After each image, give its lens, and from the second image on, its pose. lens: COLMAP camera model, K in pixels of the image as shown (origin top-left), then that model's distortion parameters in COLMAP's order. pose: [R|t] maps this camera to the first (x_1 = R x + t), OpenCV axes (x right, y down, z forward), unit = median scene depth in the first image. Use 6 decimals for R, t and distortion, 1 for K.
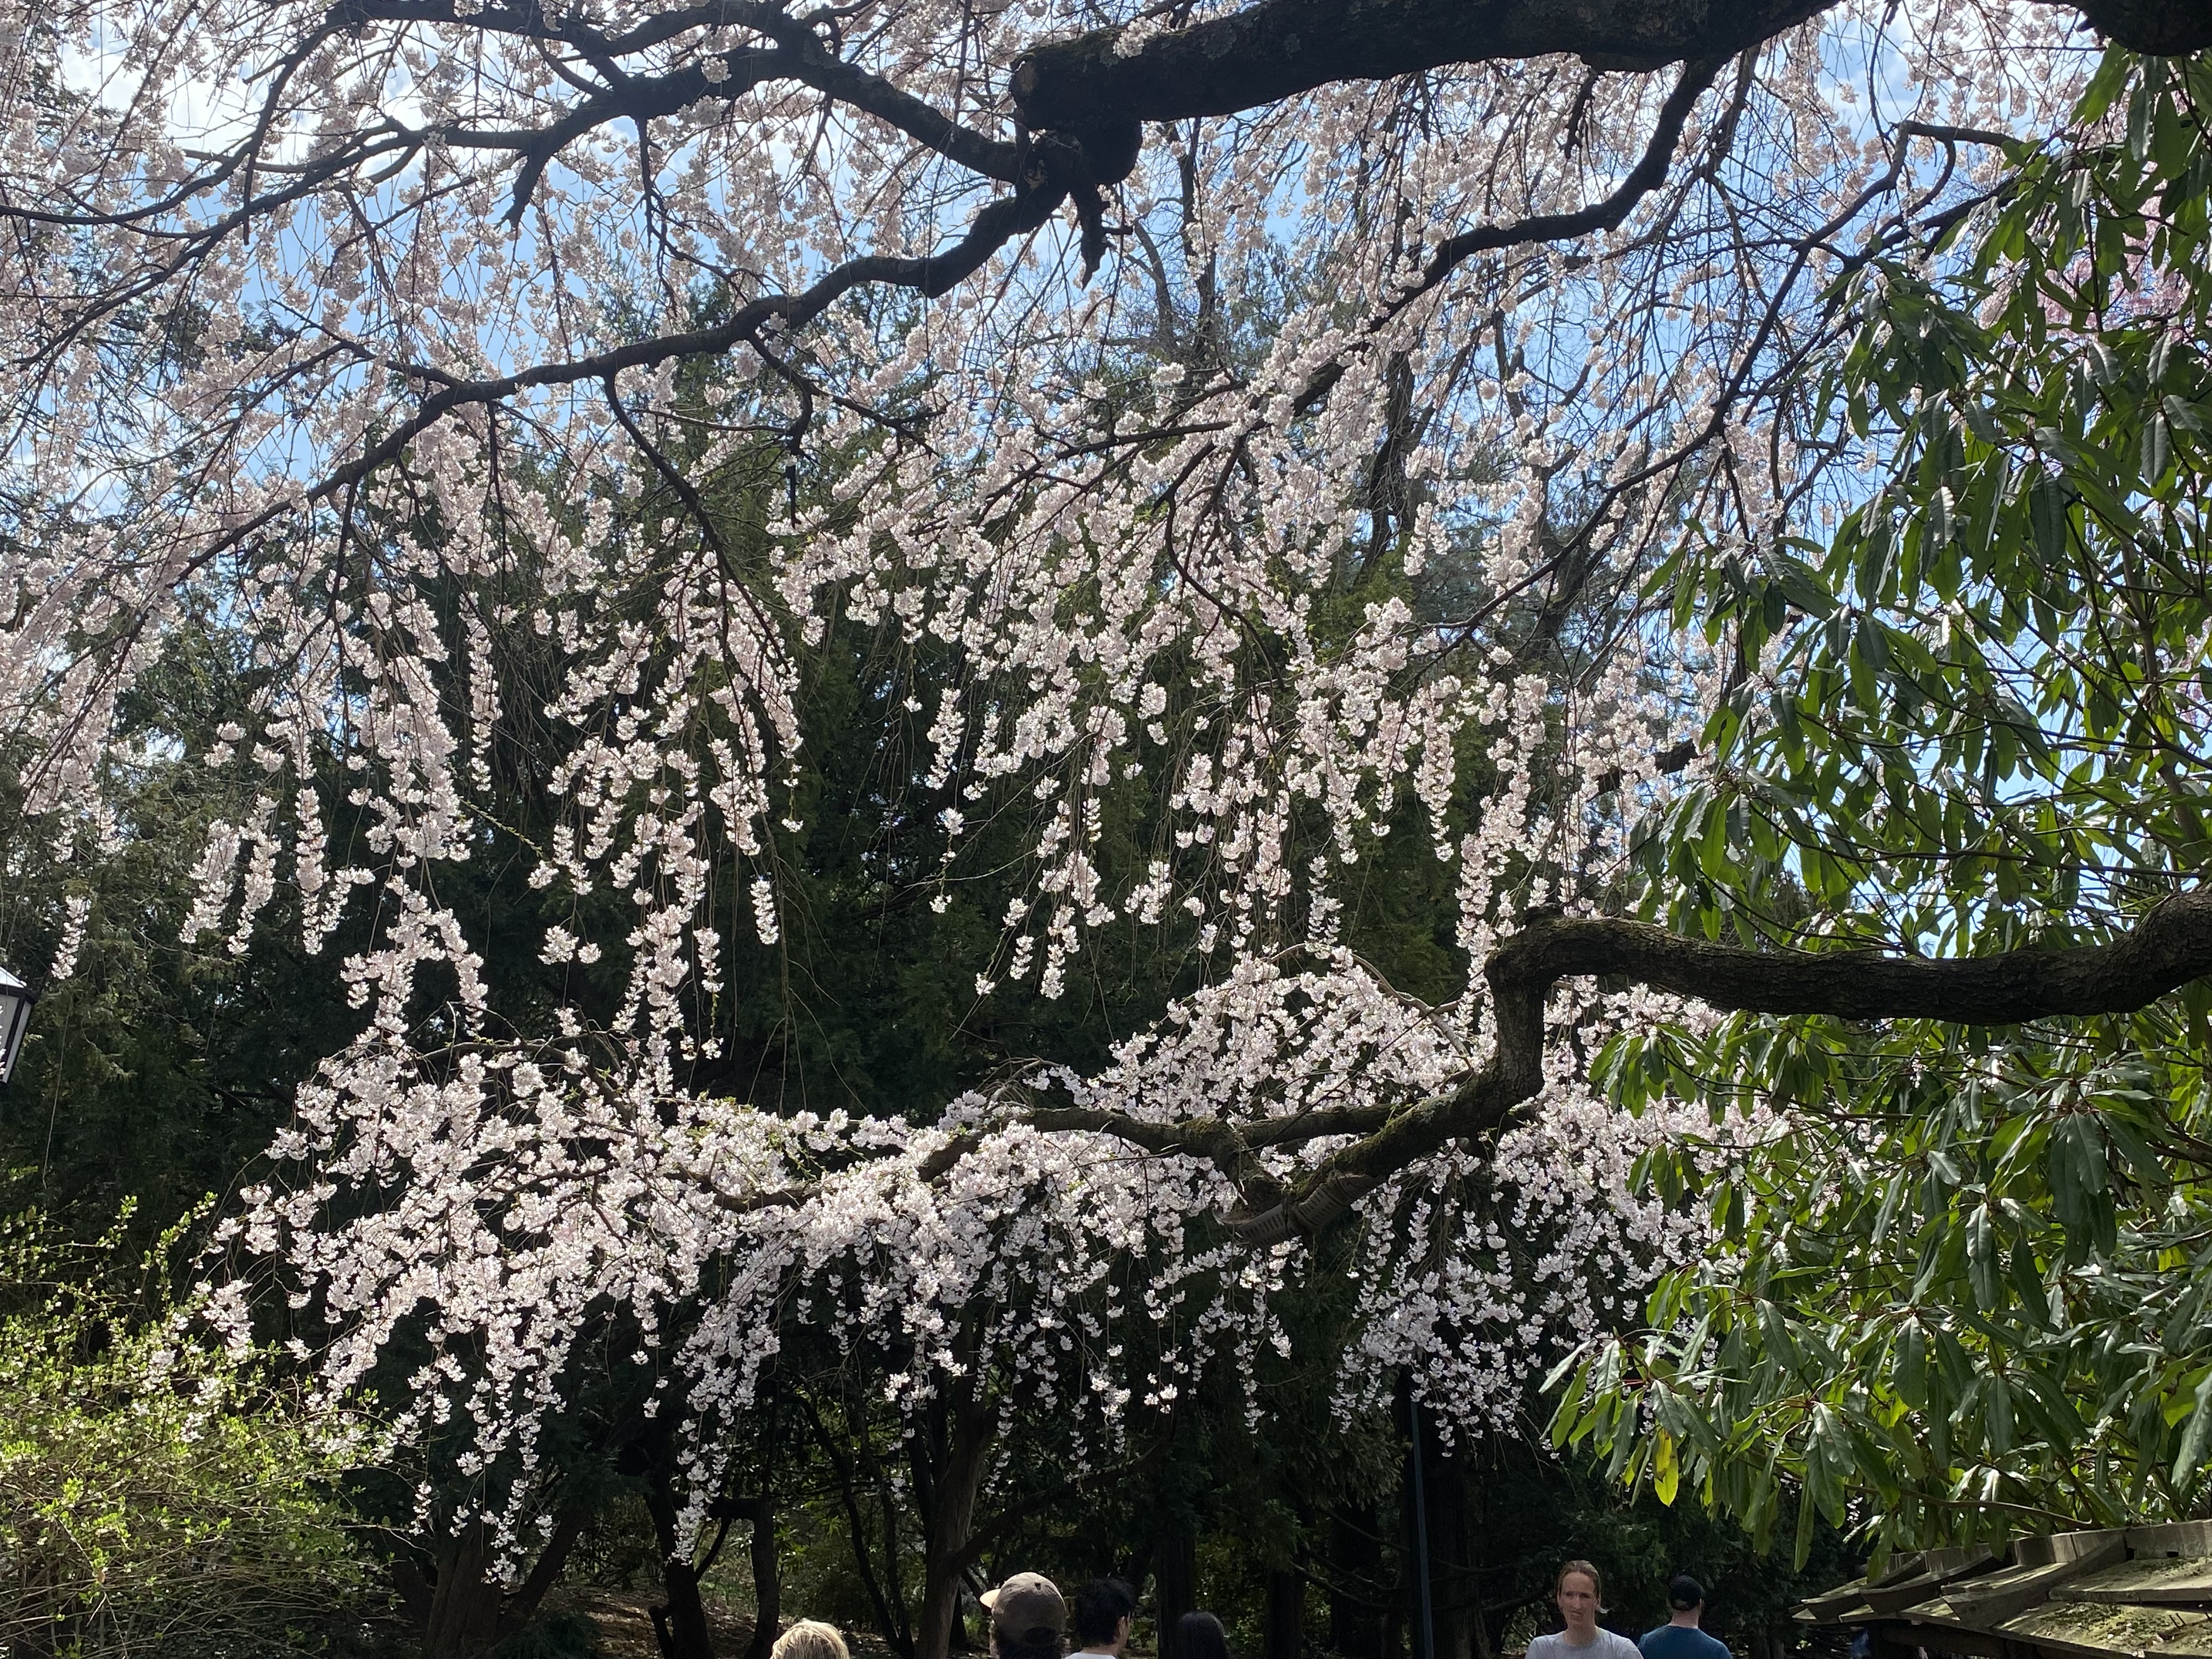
lens RADIAL K [[2190.7, 0, 1103.6], [0, 2190.7, 830.1], [0, 0, 1]] dist [-0.008754, 0.000000]
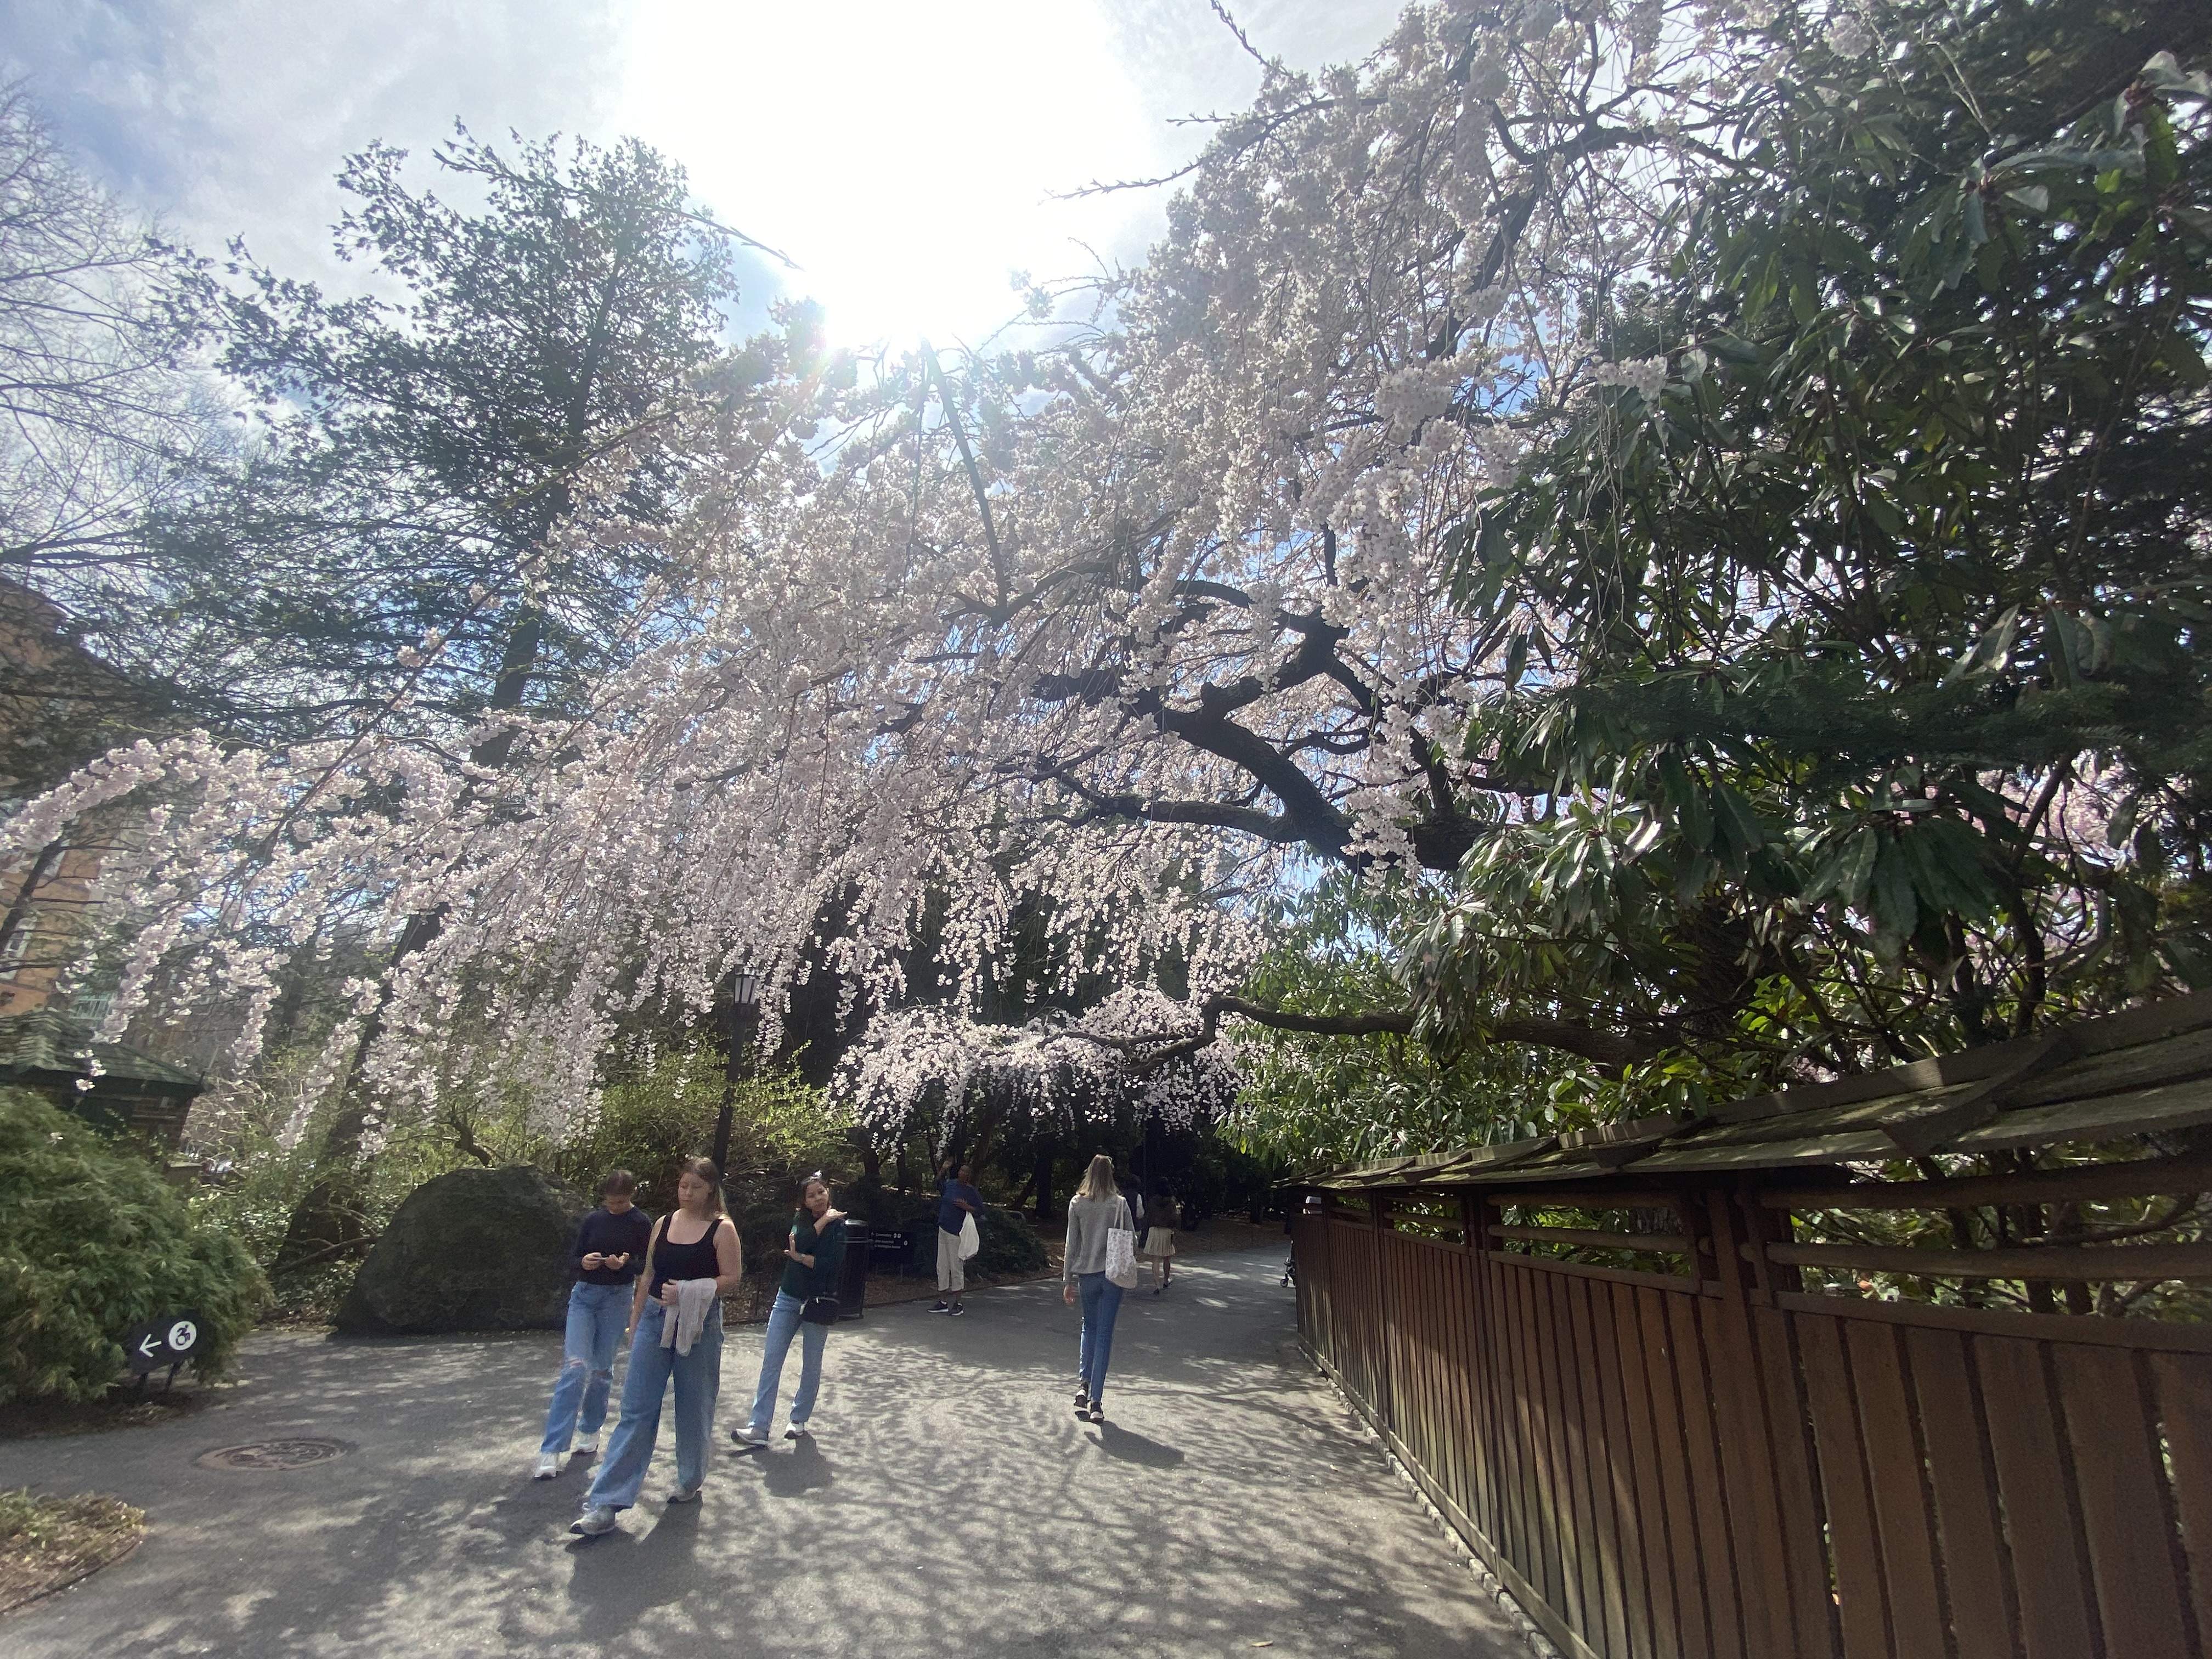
lens RADIAL K [[889.3, 0, 1110.5], [0, 889.3, 829.1], [0, 0, 1]] dist [0.000857, 0.000009]
pose [[0.991241, 0.077467, 0.106961, -0.130123], [-0.072859, 0.996265, -0.046347, -0.122731], [-0.110152, 0.038148, 0.993182, -0.396360]]
